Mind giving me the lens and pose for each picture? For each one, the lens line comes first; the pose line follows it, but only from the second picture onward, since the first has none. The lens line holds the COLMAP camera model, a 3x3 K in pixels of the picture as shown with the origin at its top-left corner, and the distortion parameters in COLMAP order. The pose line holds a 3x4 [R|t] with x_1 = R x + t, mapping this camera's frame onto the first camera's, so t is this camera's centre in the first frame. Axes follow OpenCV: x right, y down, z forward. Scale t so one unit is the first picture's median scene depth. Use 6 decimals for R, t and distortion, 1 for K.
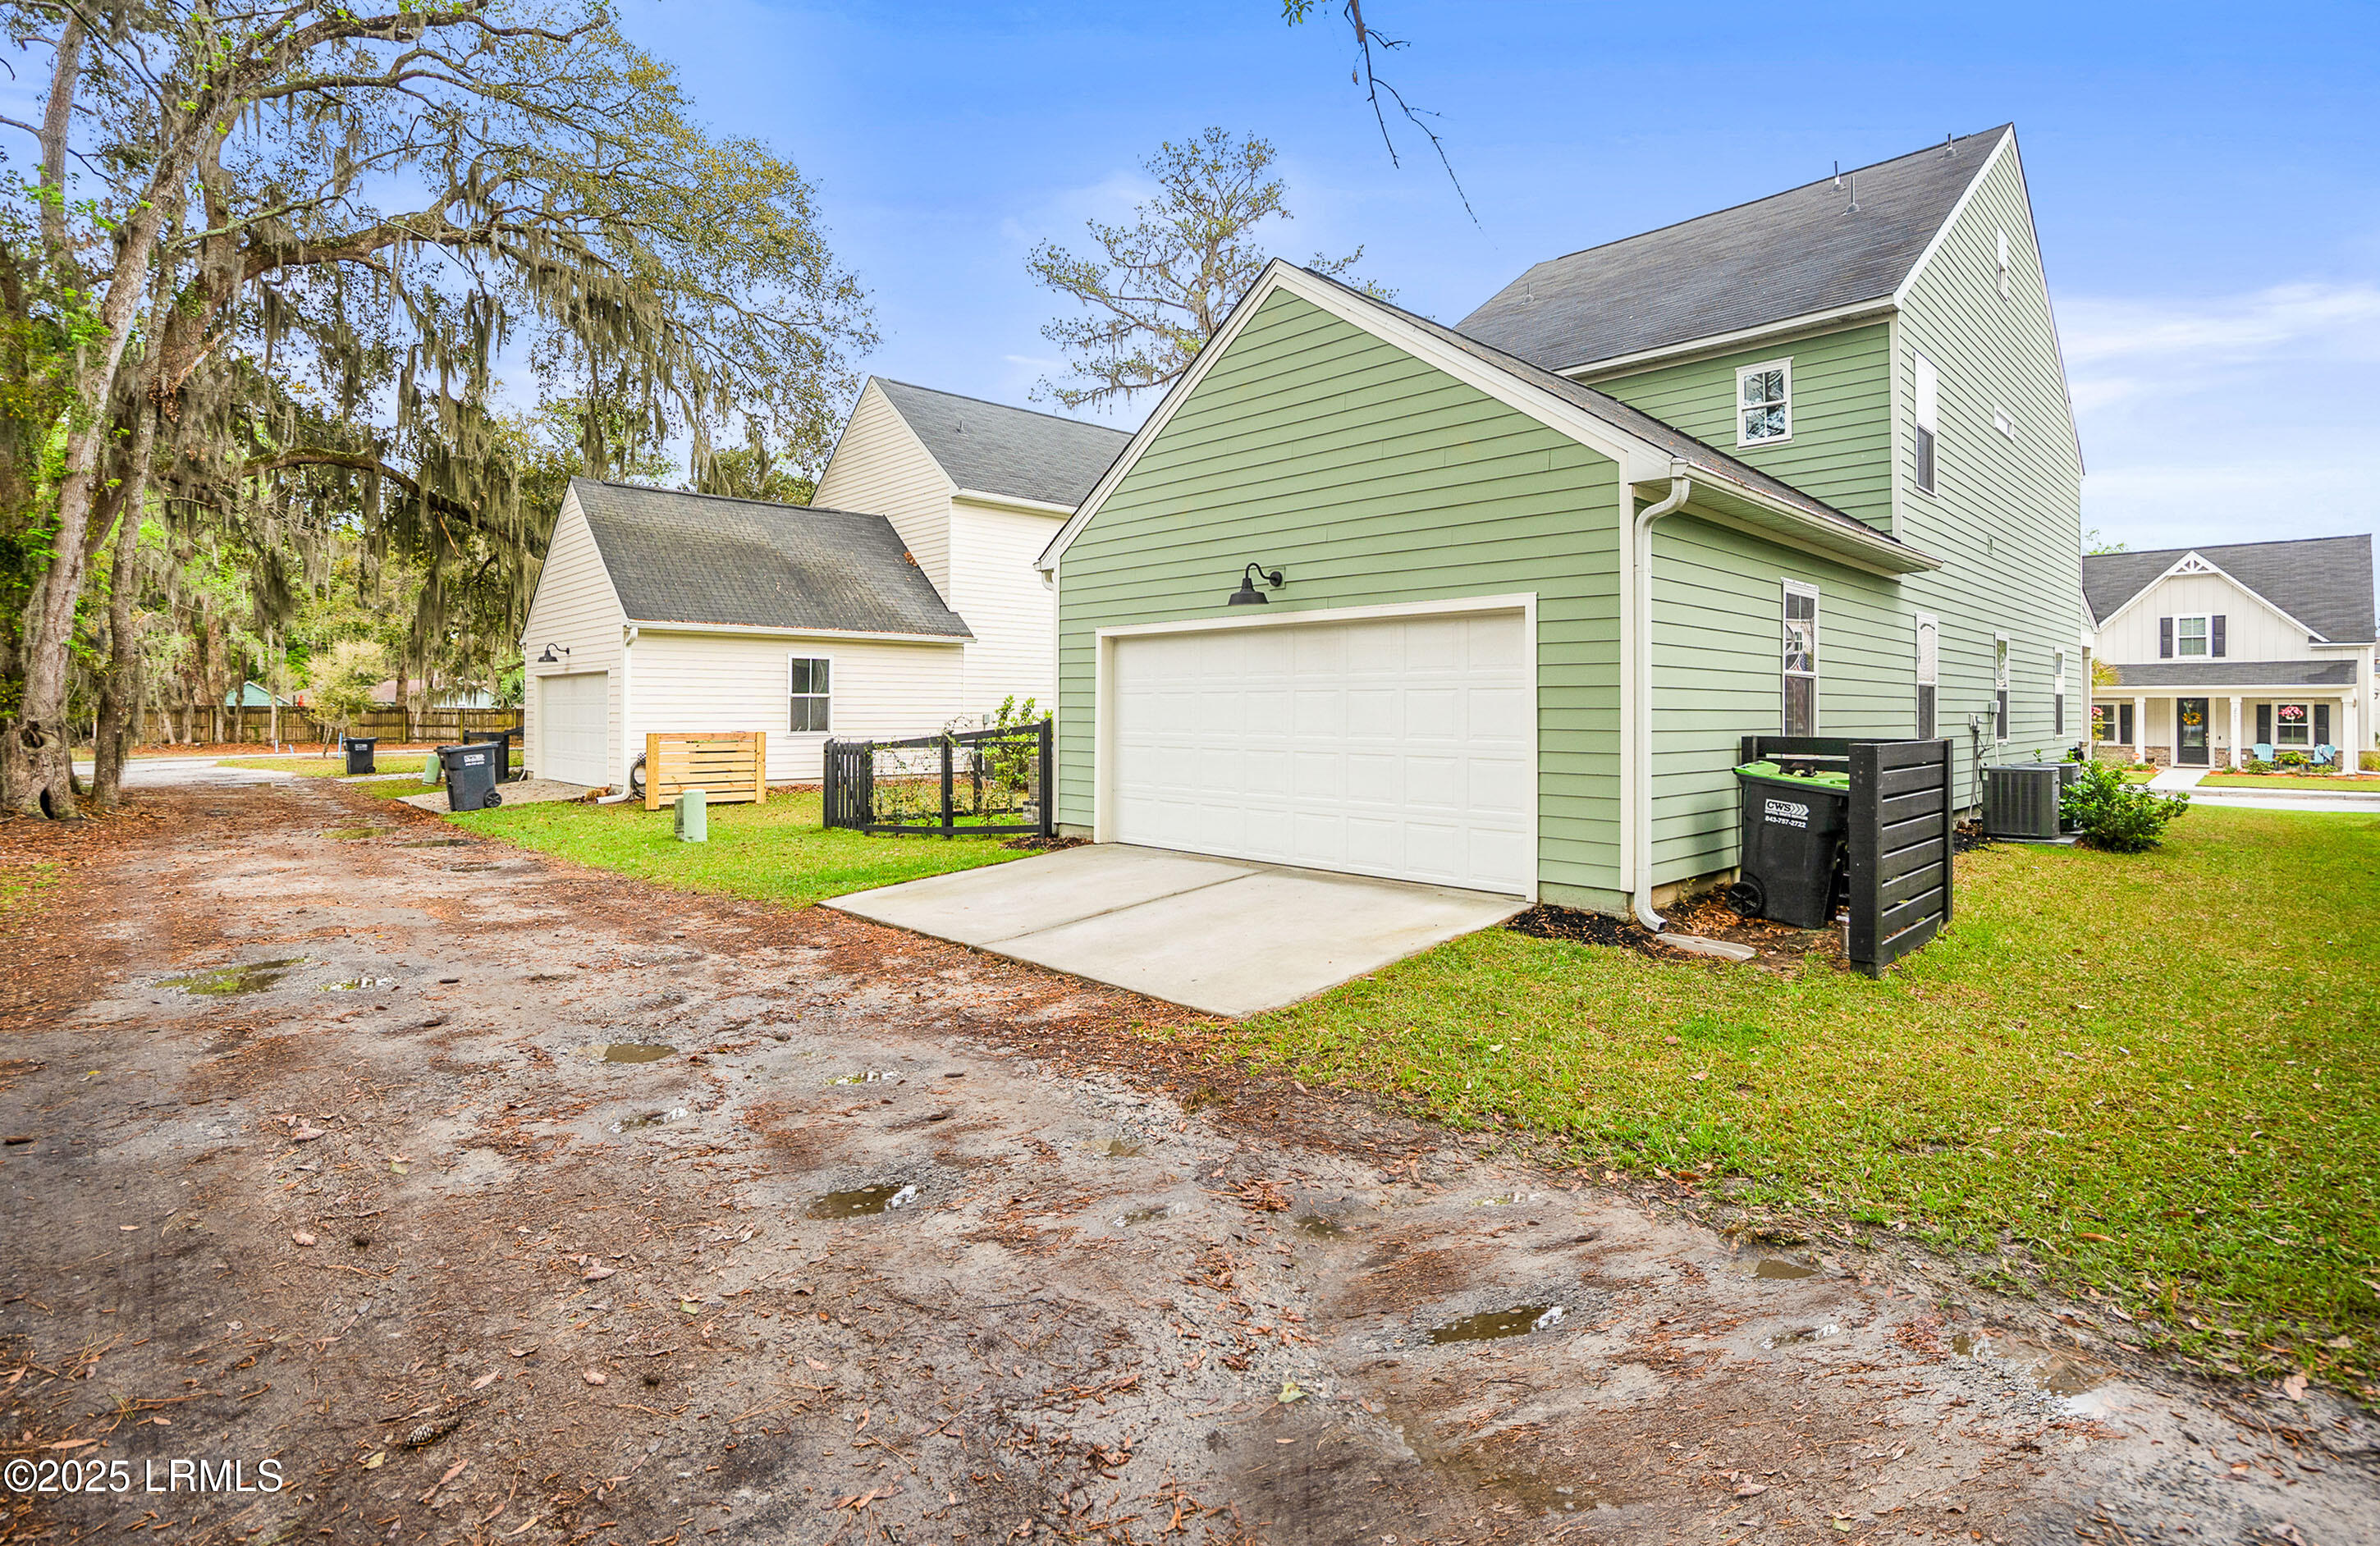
lens RADIAL K [[1105.5, 0, 1189.0], [0, 1105.5, 764.7], [0, 0, 1]] dist [-0.063933, 0.020864]
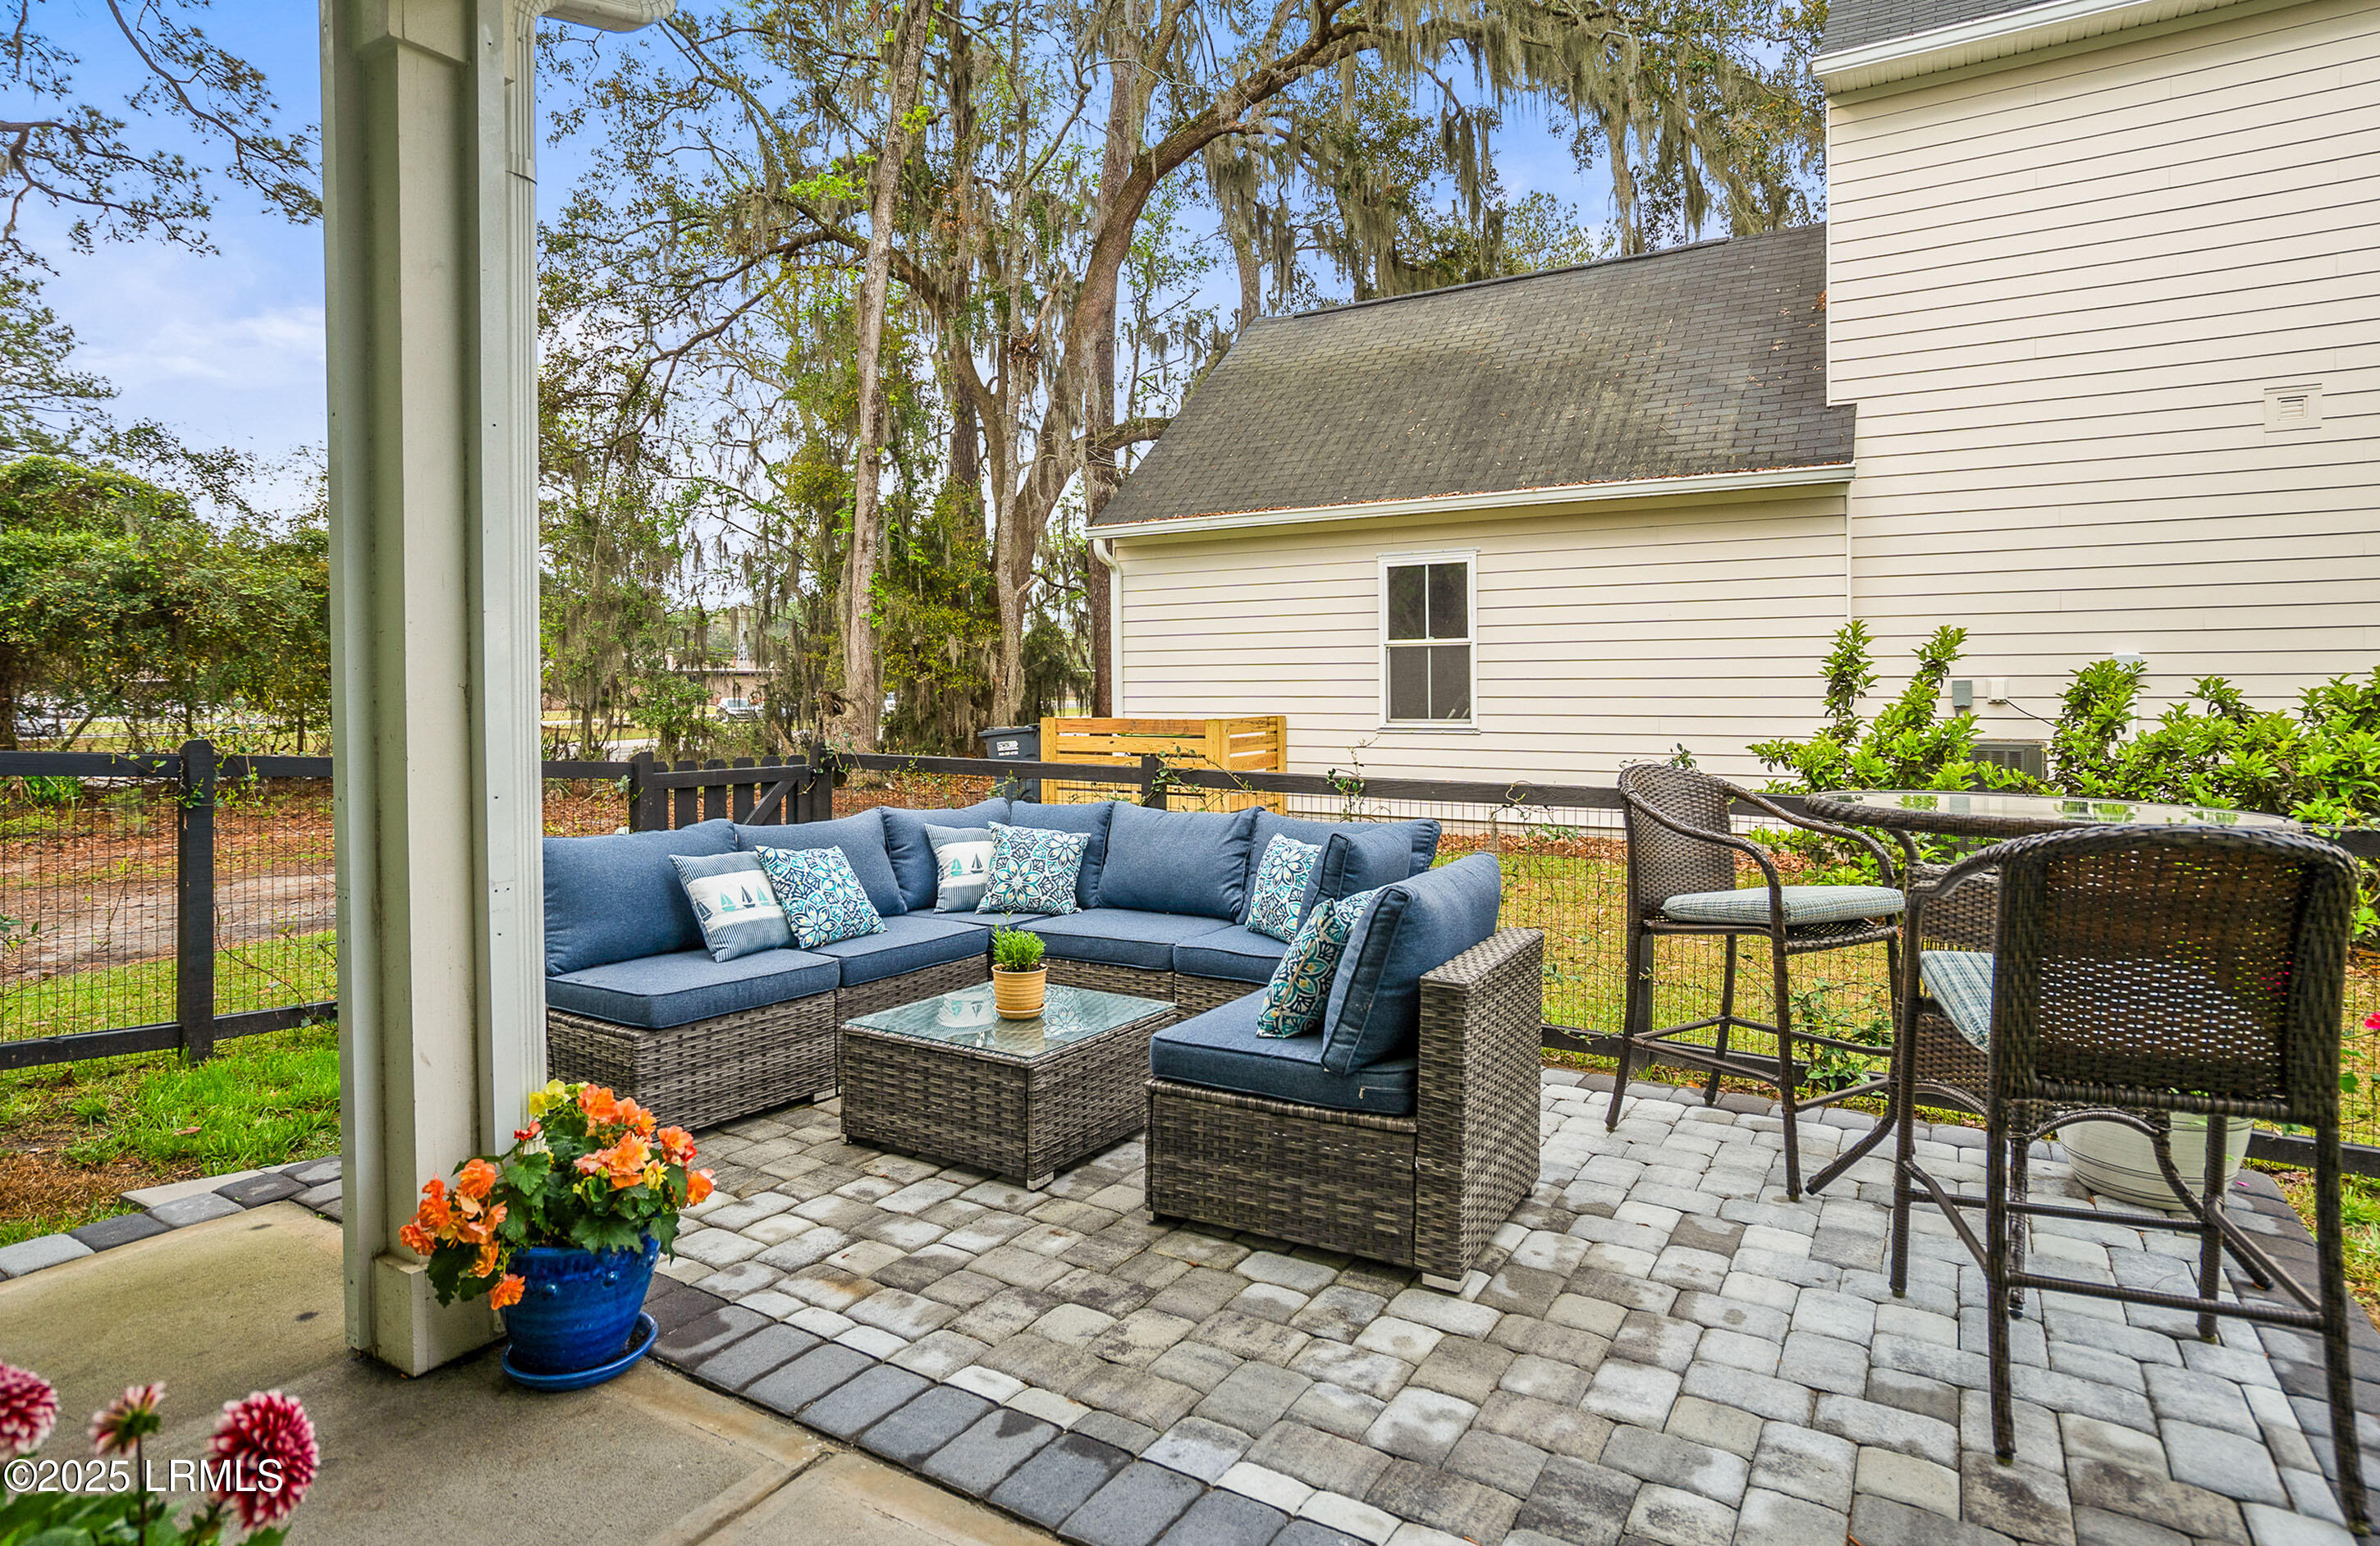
lens RADIAL K [[1241.1, 0, 1192.9], [0, 1241.1, 702.1], [0, 0, 1]] dist [-0.002434, -0.000493]
pose [[0.268283, 0.009811, -0.963290, 0.133951], [-0.040580, 0.999176, -0.001126, -0.031582], [0.962485, 0.039392, 0.268460, 0.716962]]
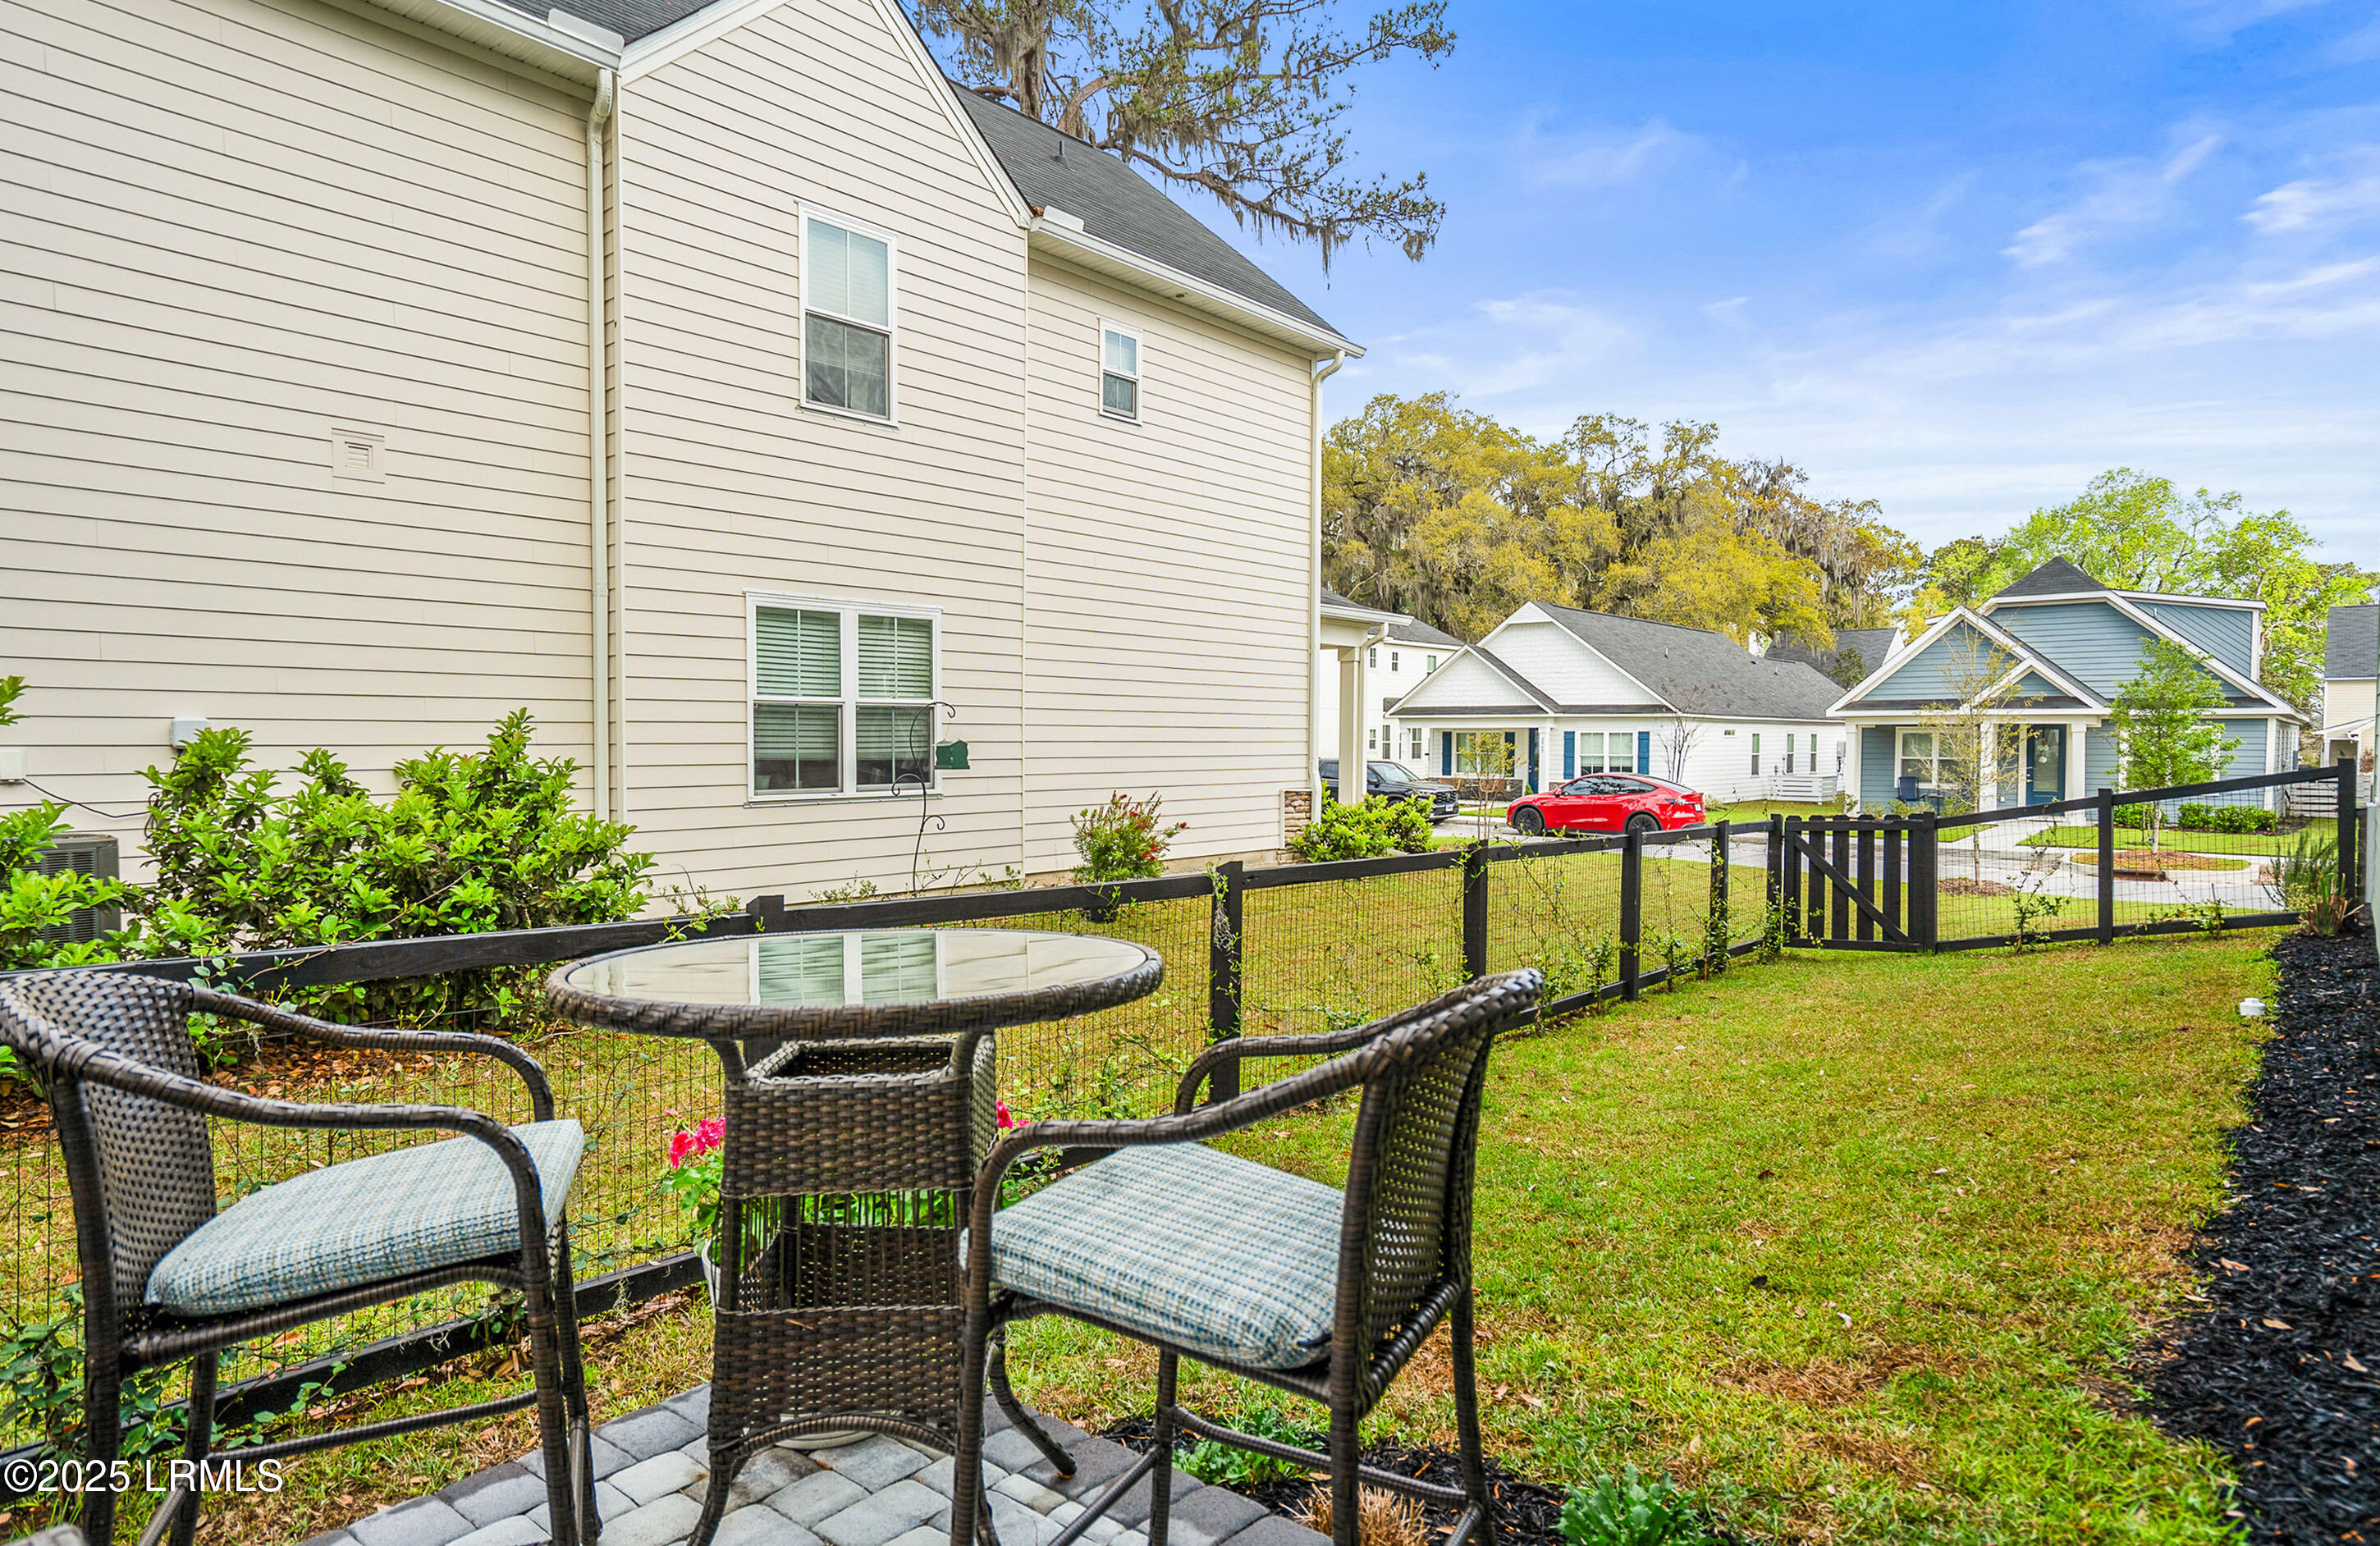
lens RADIAL K [[1361.5, 0, 1175.7], [0, 1361.5, 793.3], [0, 0, 1]] dist [-0.027004, 0.042086]
pose [[0.994525, -0.004718, 0.104388, 0.049104], [0.005623, 0.999949, -0.008385, -0.035836], [-0.104343, 0.008926, 0.994501, 0.734976]]
